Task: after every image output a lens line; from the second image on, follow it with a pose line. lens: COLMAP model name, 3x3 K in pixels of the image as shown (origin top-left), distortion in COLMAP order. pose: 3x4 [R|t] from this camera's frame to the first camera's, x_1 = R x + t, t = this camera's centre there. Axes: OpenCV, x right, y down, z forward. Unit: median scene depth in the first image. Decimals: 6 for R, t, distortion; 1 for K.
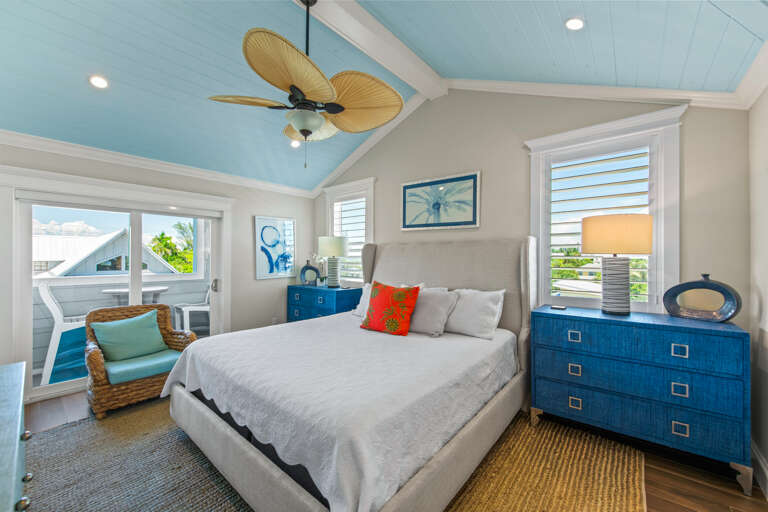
lens RADIAL K [[303.9, 0, 380.6], [0, 303.9, 259.0], [0, 0, 1]] dist [-0.000979, -0.000121]
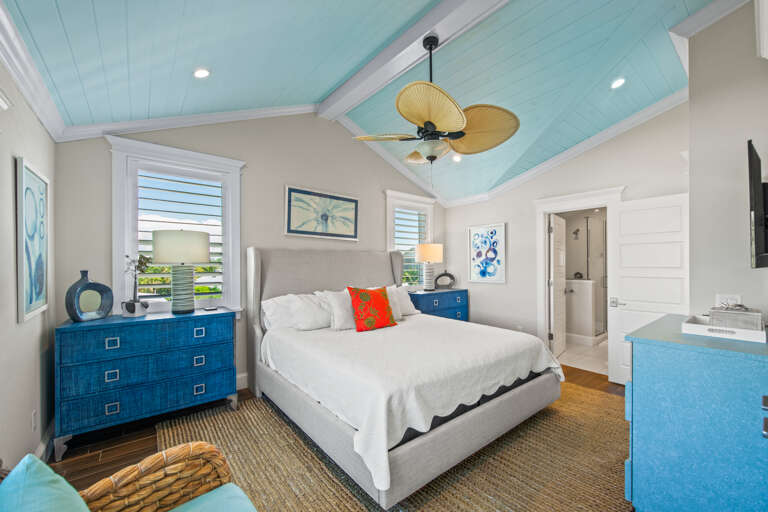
lens RADIAL K [[303.9, 0, 380.6], [0, 303.9, 259.0], [0, 0, 1]] dist [-0.000979, -0.000121]
pose [[0.188872, 0.004549, 0.981991, -0.858253], [0.000110, 0.999989, -0.004654, -0.017763], [-0.982002, 0.000987, 0.188869, 0.593898]]
